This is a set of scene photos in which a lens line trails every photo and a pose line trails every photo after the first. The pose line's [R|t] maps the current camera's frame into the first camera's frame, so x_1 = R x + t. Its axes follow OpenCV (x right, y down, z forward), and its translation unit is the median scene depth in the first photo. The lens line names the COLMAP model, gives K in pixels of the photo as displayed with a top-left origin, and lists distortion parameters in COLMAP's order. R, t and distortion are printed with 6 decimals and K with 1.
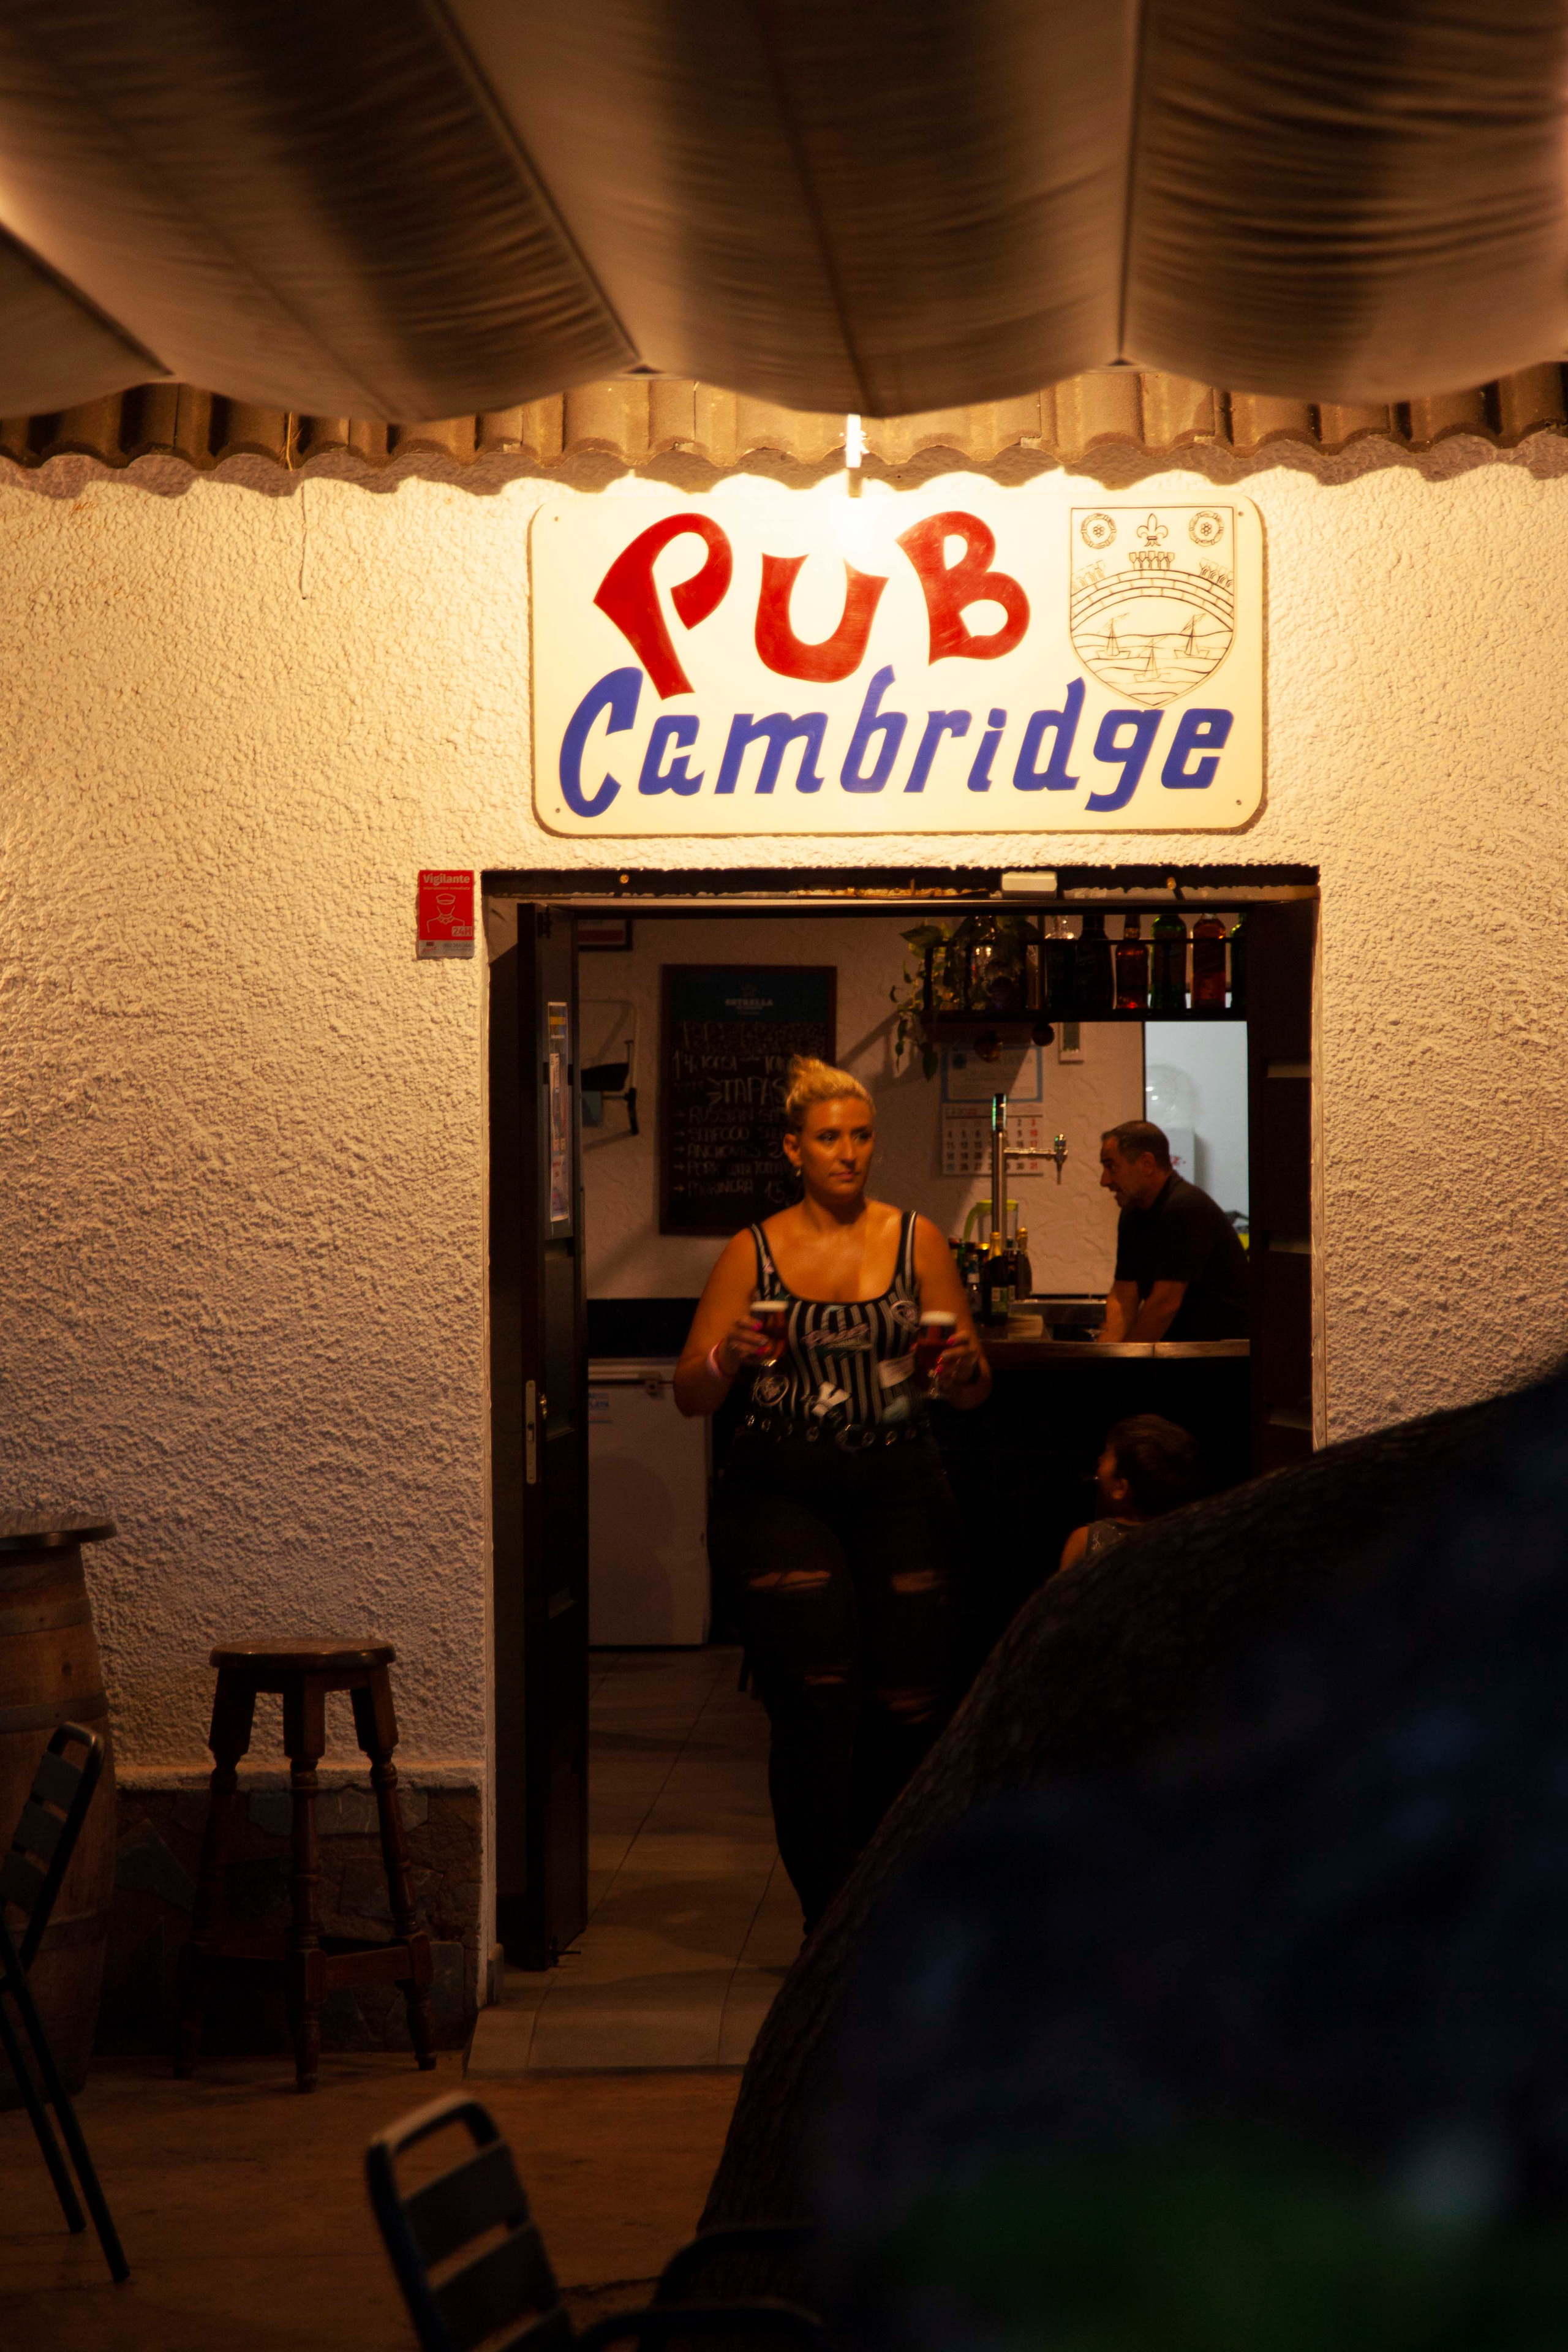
lens RADIAL K [[6658.3, 0, 784.0], [0, 6658.3, 1176.0], [0, 0, 1]] dist [0.672119, 0.229282]
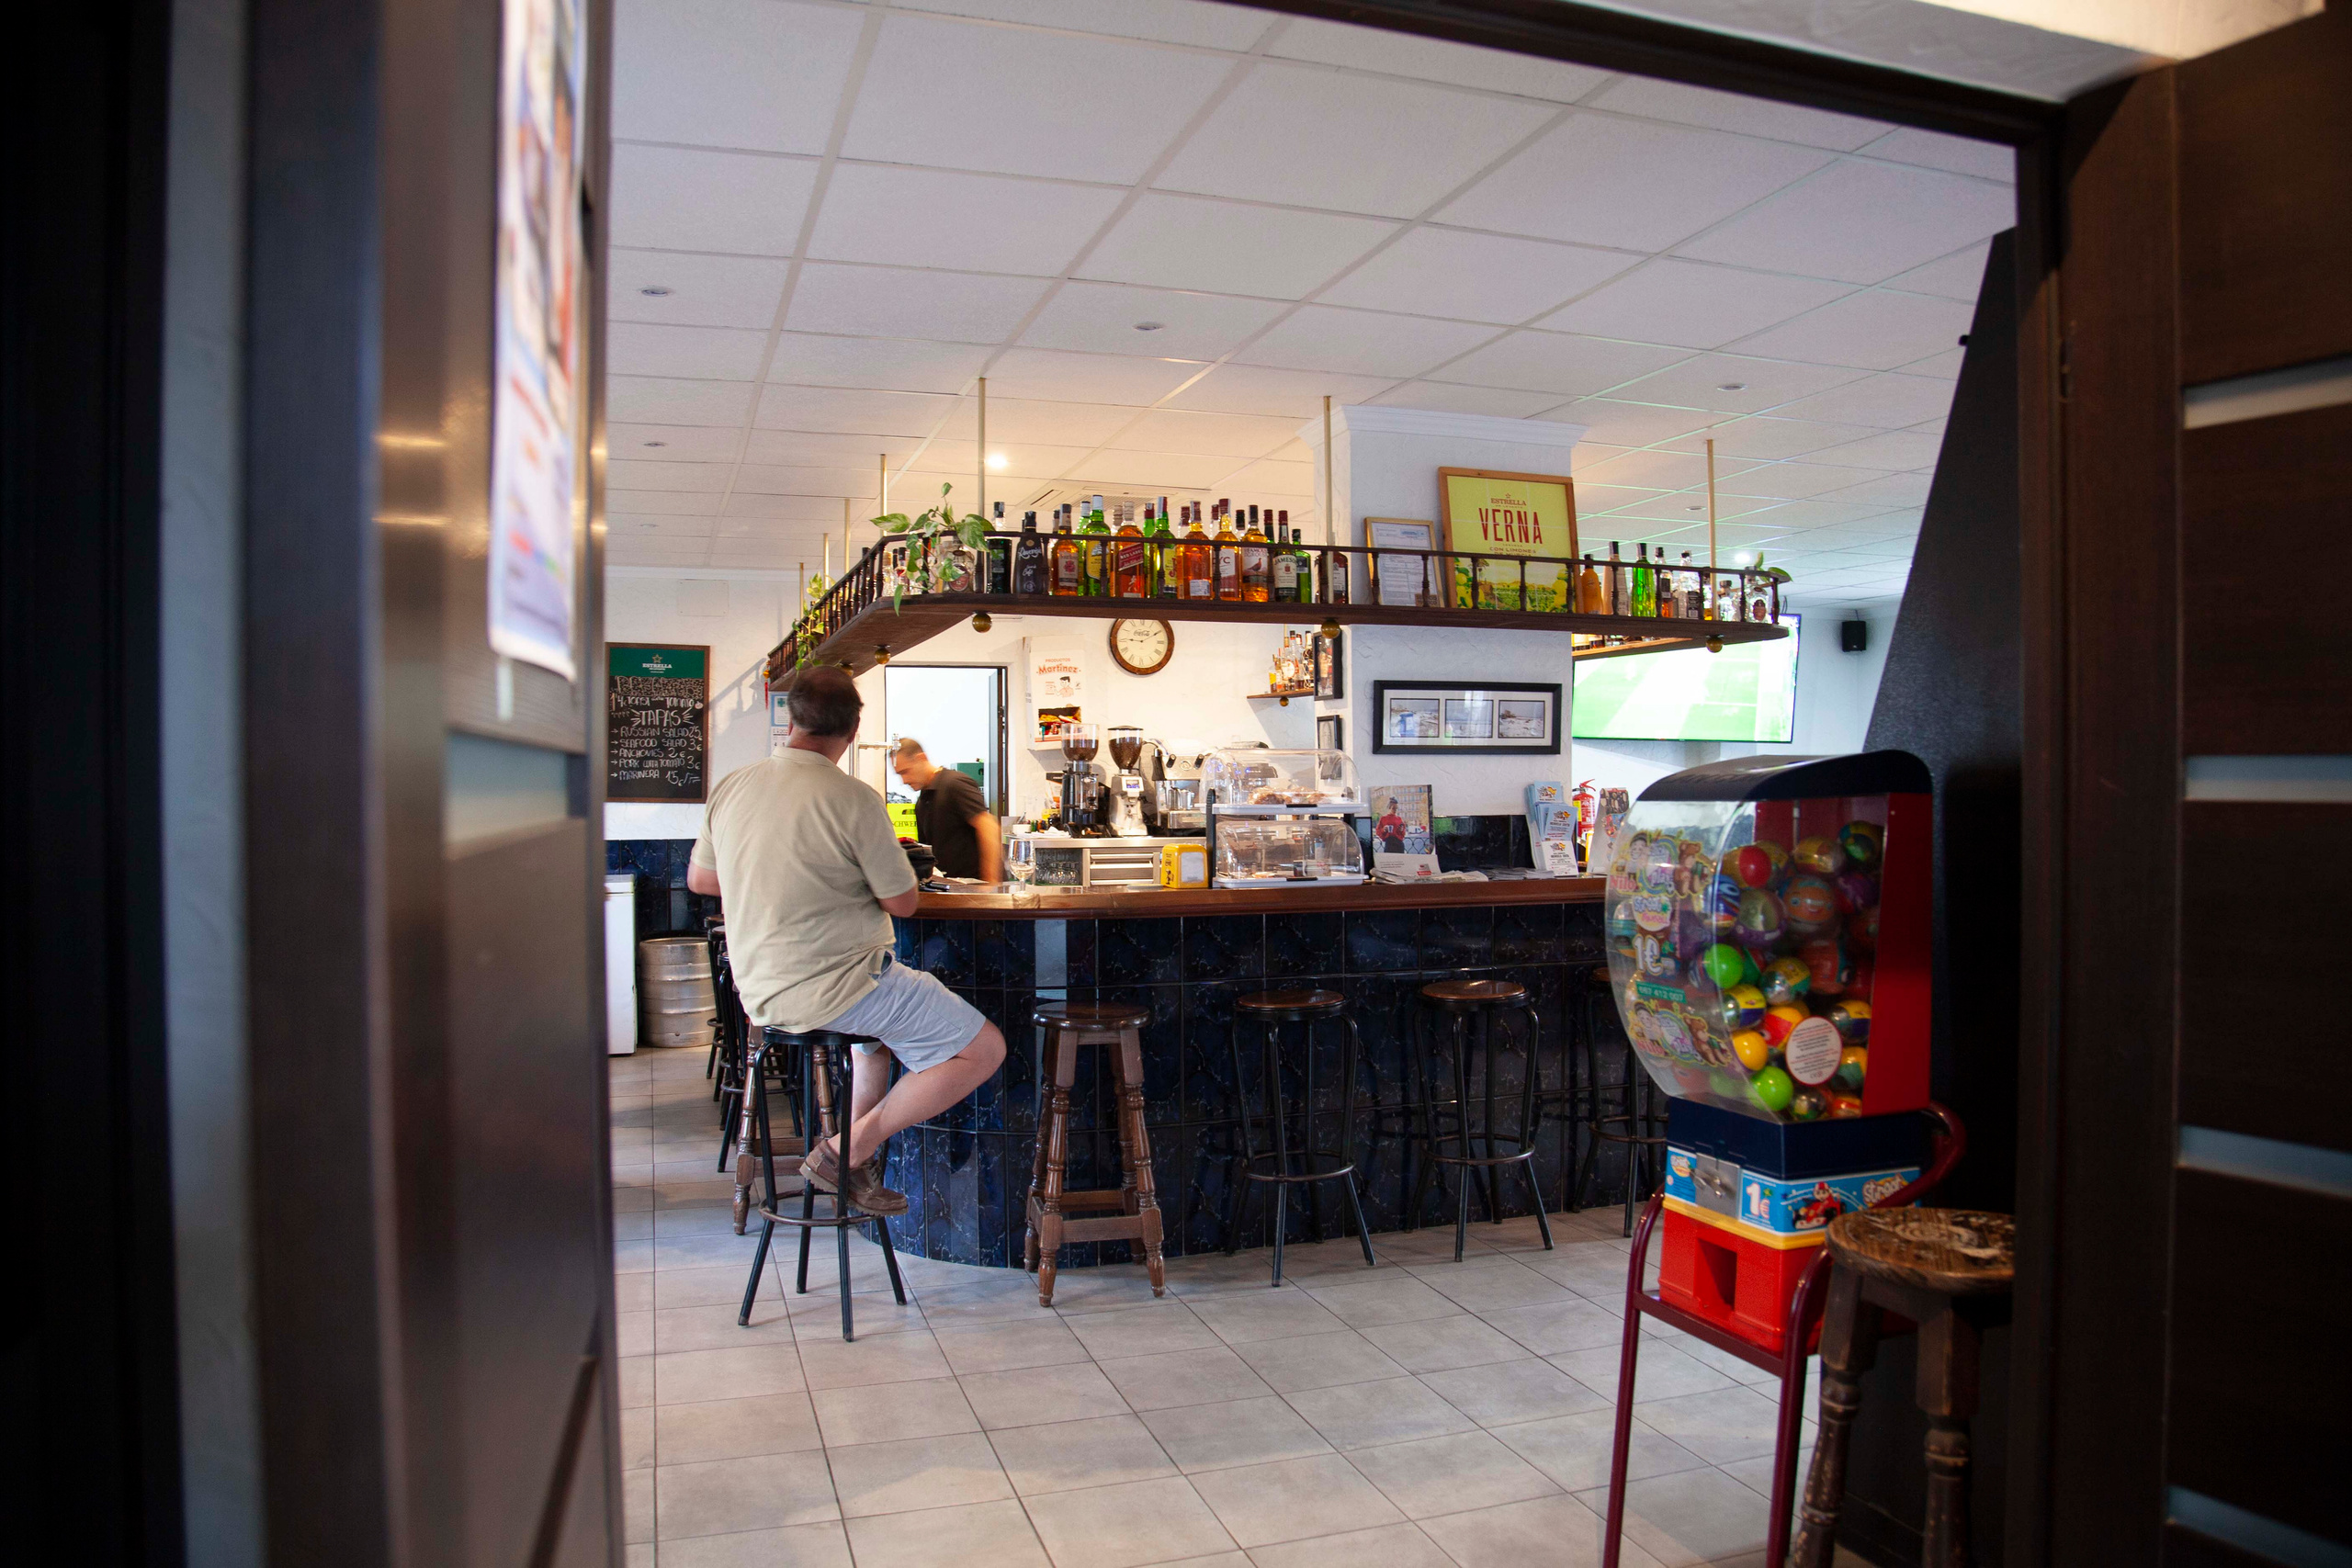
lens RADIAL K [[1646.9, 0, 1176.0], [0, 1646.9, 784.0], [0, 0, 1]] dist [-0.116818, 0.065986]
pose [[0.939225, 0.005138, 0.343263, -0.023378], [-0.002655, 0.999967, -0.007701, 0.006986], [-0.343292, 0.006322, 0.939208, 0.564795]]
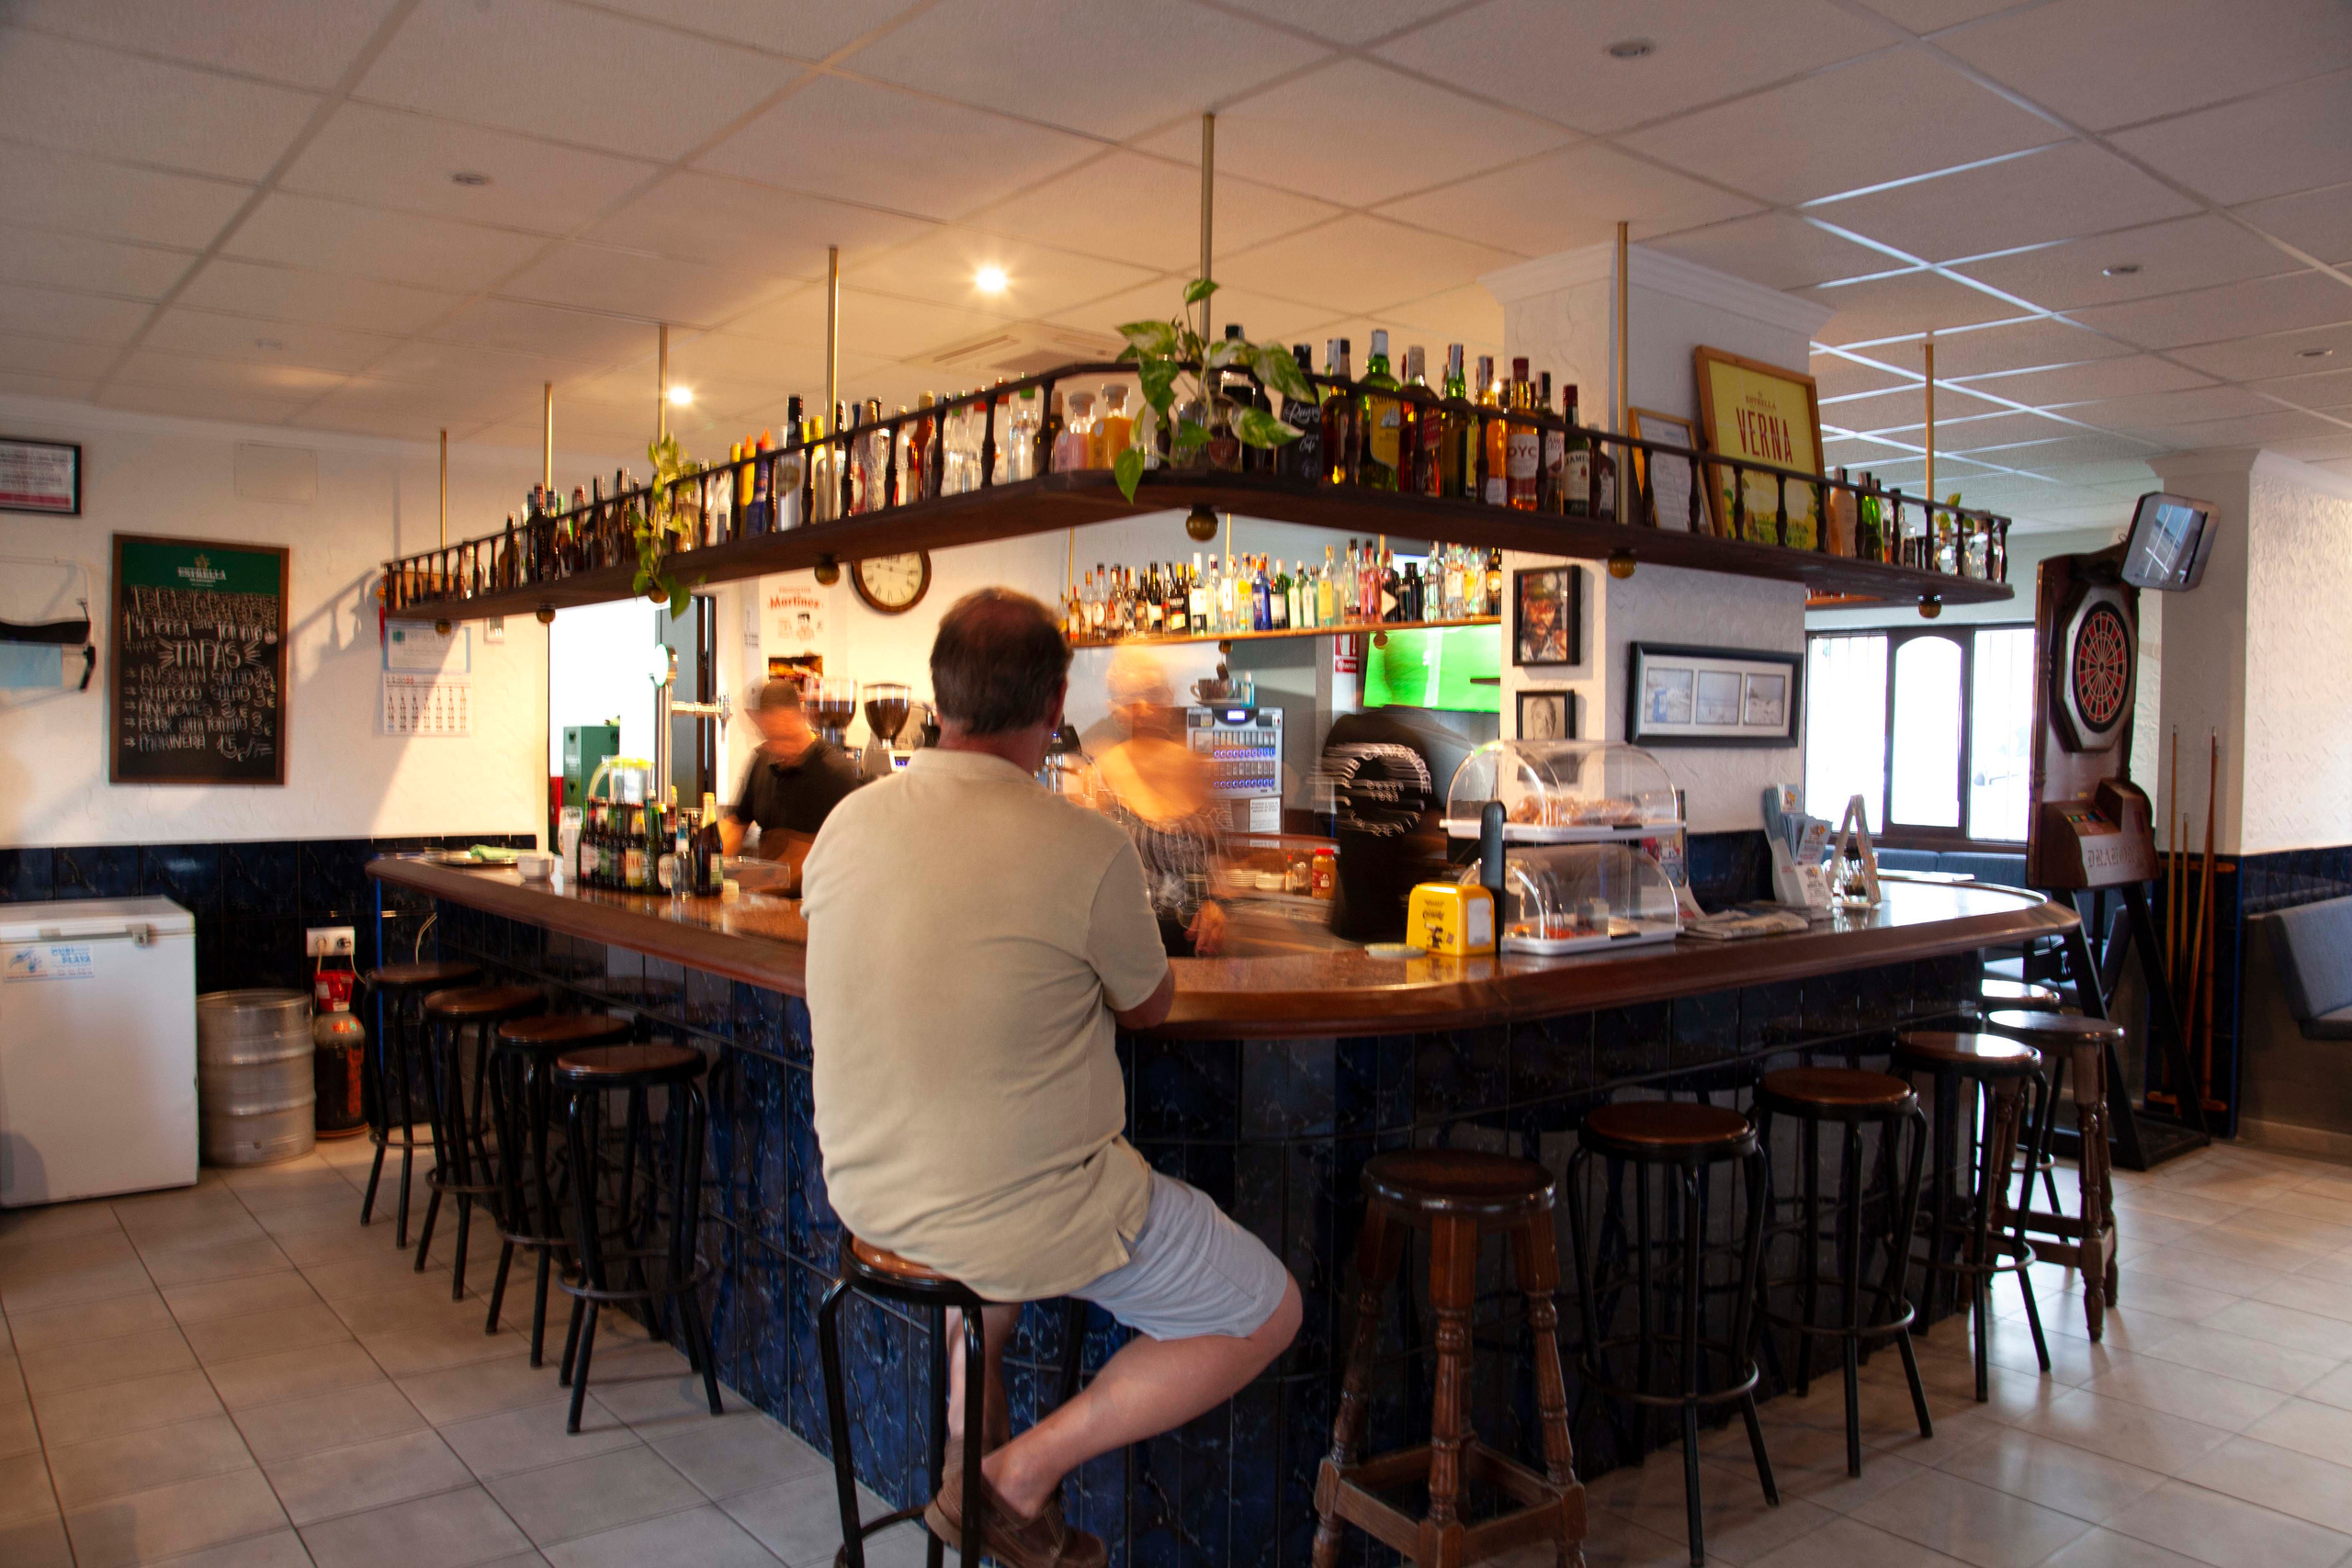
lens RADIAL K [[1747.4, 0, 1176.0], [0, 1747.4, 784.0], [0, 0, 1]] dist [-0.065647, 0.006215]
pose [[0.757129, -0.000979, 0.653265, -0.067884], [-0.012910, 0.999781, 0.016461, 0.001911], [-0.653138, -0.020896, 0.756950, 0.681602]]
